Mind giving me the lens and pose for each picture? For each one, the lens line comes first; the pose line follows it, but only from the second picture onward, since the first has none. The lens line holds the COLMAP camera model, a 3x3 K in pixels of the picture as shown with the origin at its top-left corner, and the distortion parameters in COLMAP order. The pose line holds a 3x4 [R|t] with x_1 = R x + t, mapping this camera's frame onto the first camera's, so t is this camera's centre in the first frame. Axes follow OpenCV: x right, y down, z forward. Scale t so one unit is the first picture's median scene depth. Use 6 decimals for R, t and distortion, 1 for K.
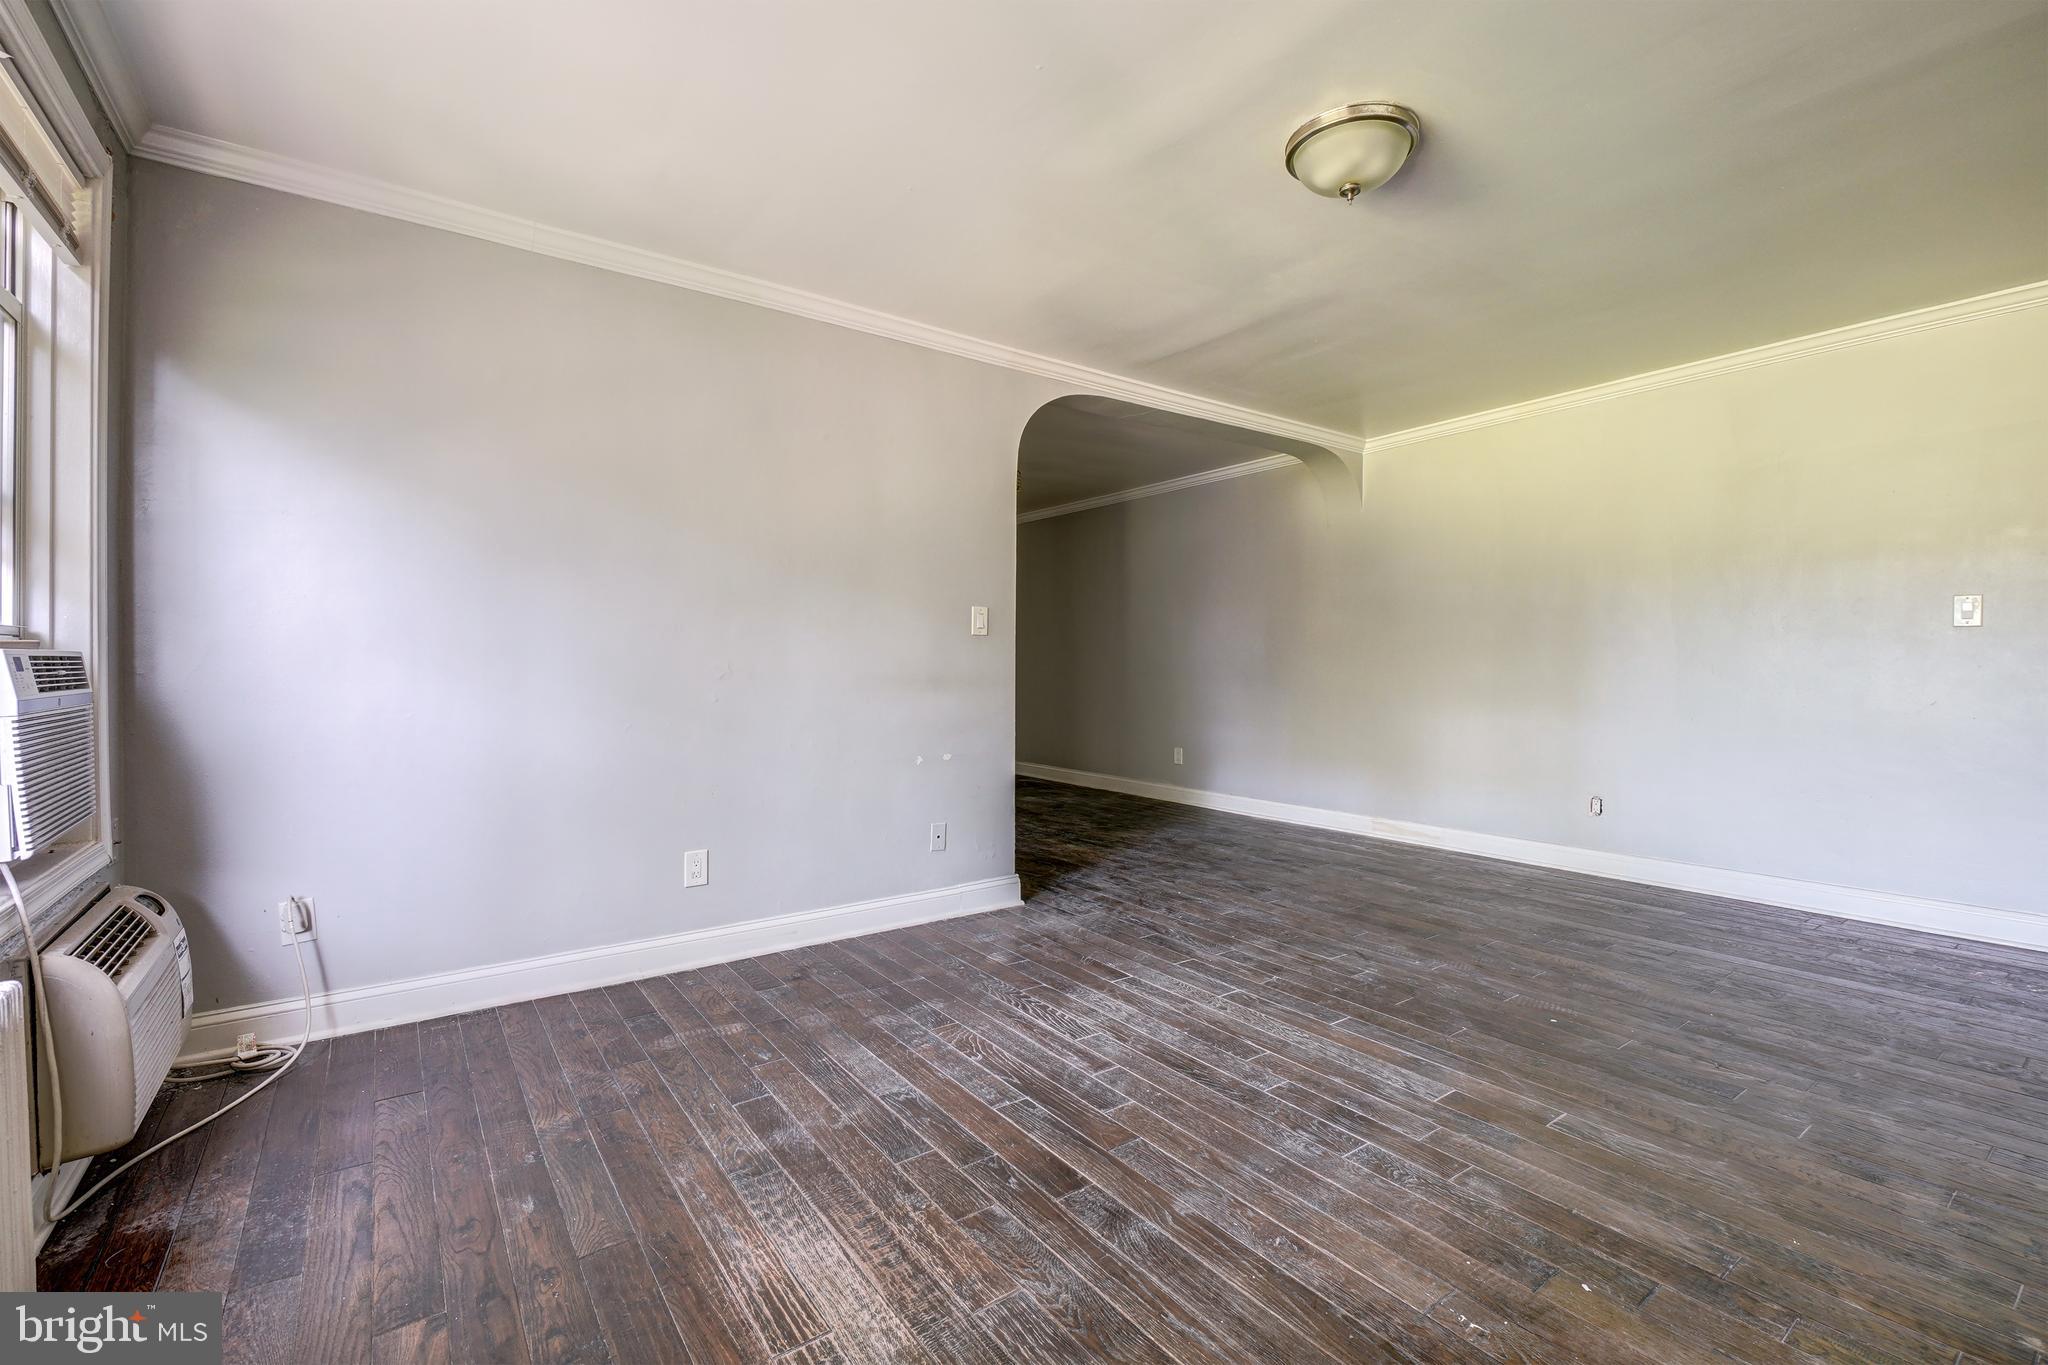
lens RADIAL K [[876.2, 0, 1039.6], [0, 876.2, 670.6], [0, 0, 1]] dist [-0.000903, -0.000417]
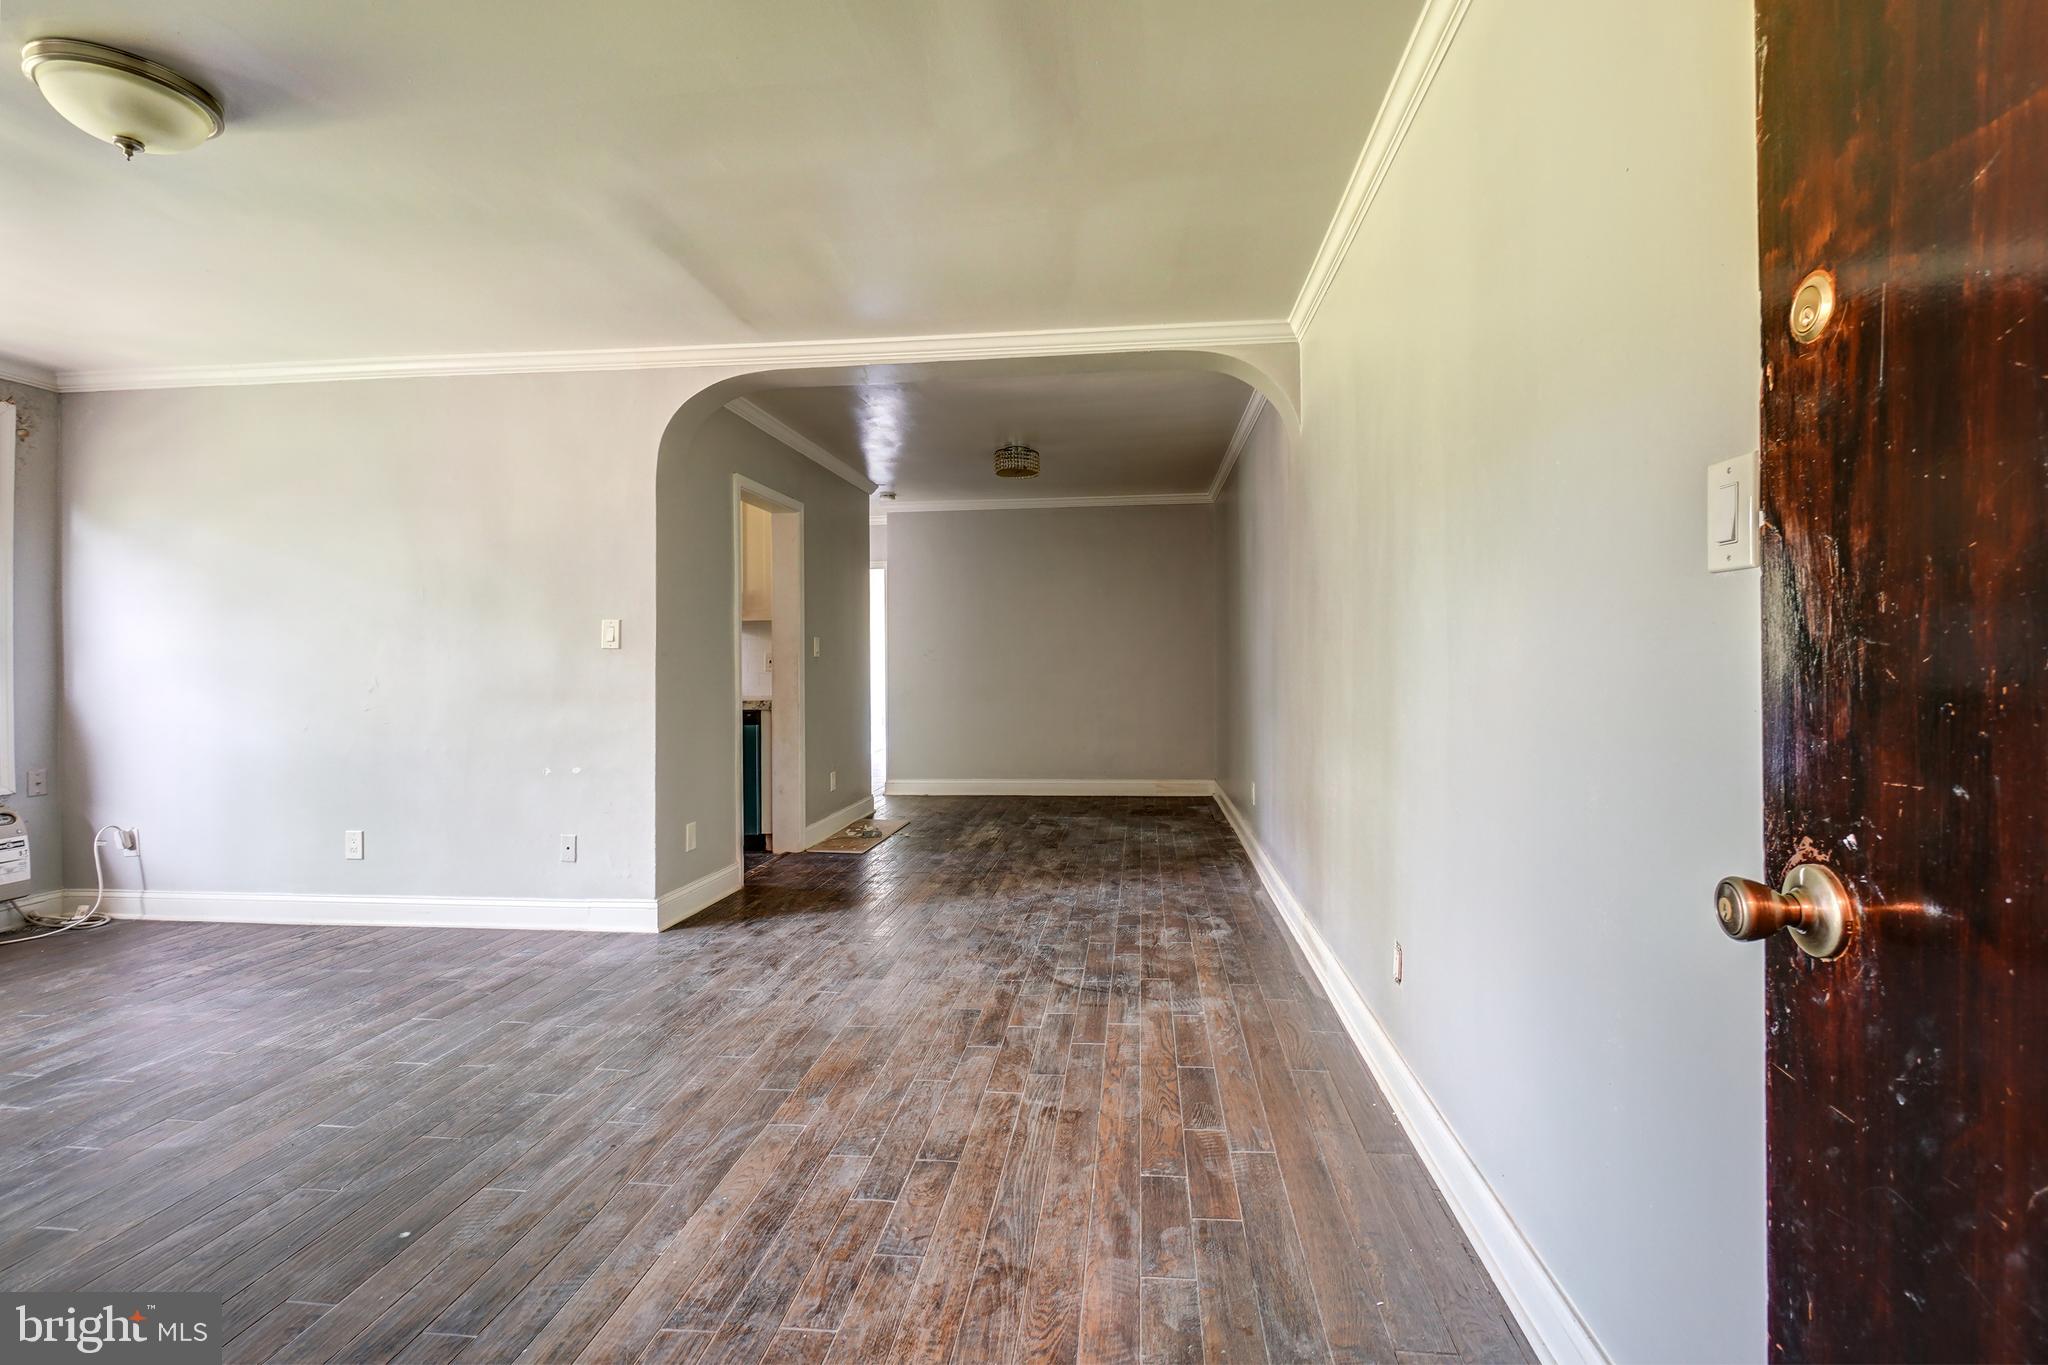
lens RADIAL K [[902.1, 0, 1045.7], [0, 902.1, 663.2], [0, 0, 1]] dist [-0.001830, -0.000516]
pose [[0.746379, -0.009506, -0.665453, 0.946448], [0.006082, 0.999954, -0.007462, -0.013148], [0.665494, 0.001522, 0.746402, 0.554468]]
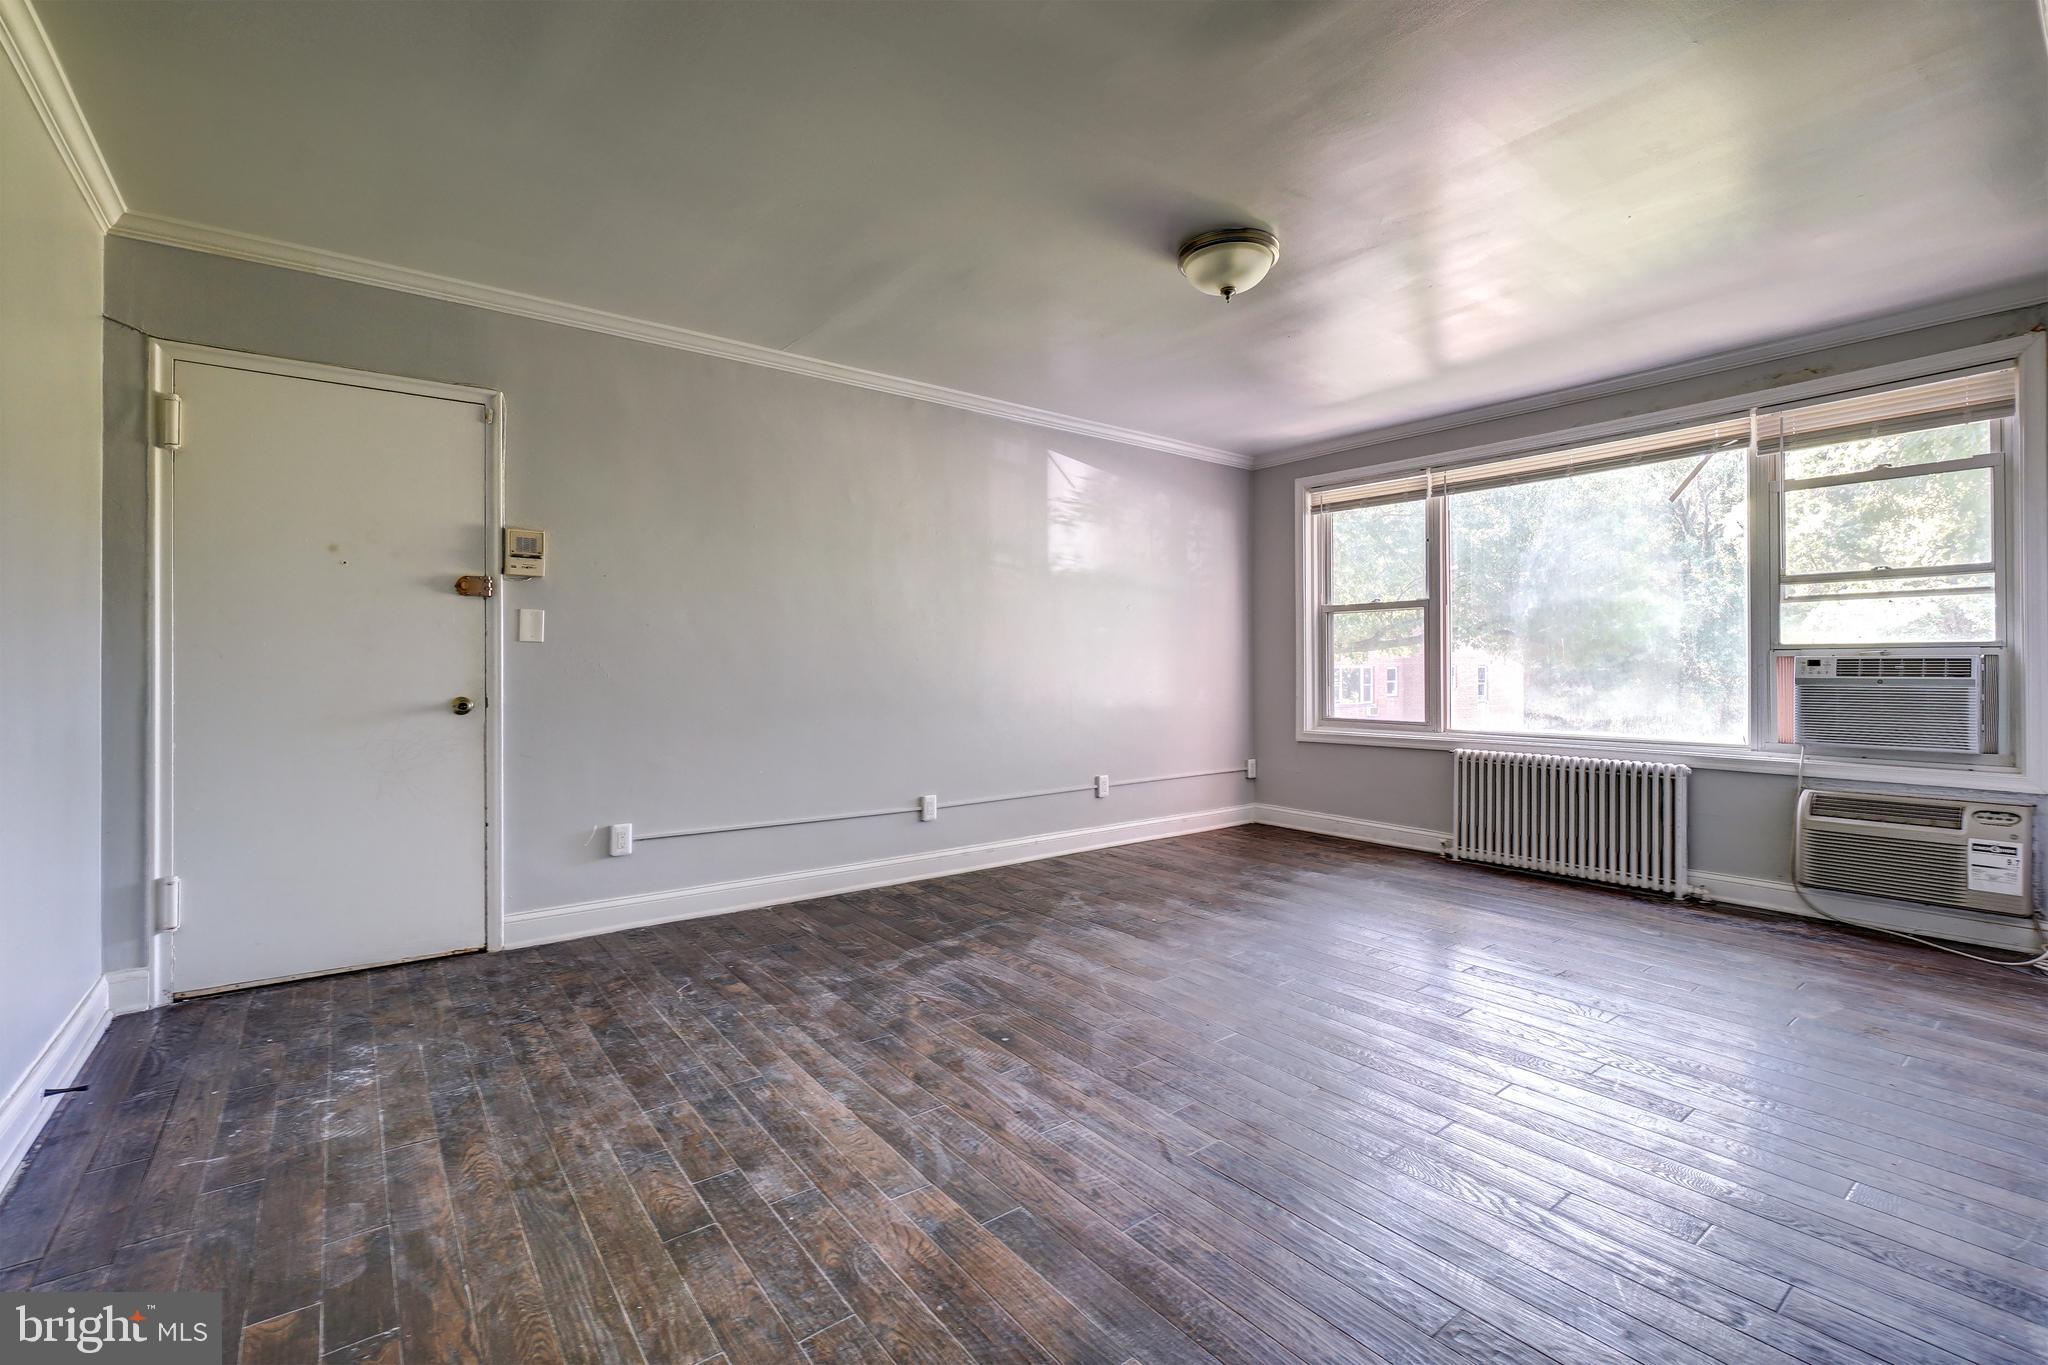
lens RADIAL K [[907.9, 0, 1032.2], [0, 907.9, 655.1], [0, 0, 1]] dist [-0.000370, 0.000148]
pose [[-0.999699, 0.000779, -0.024504, 0.394404], [0.000844, 0.999996, -0.002635, -0.010750], [0.024502, -0.002655, -0.999696, 1.349657]]
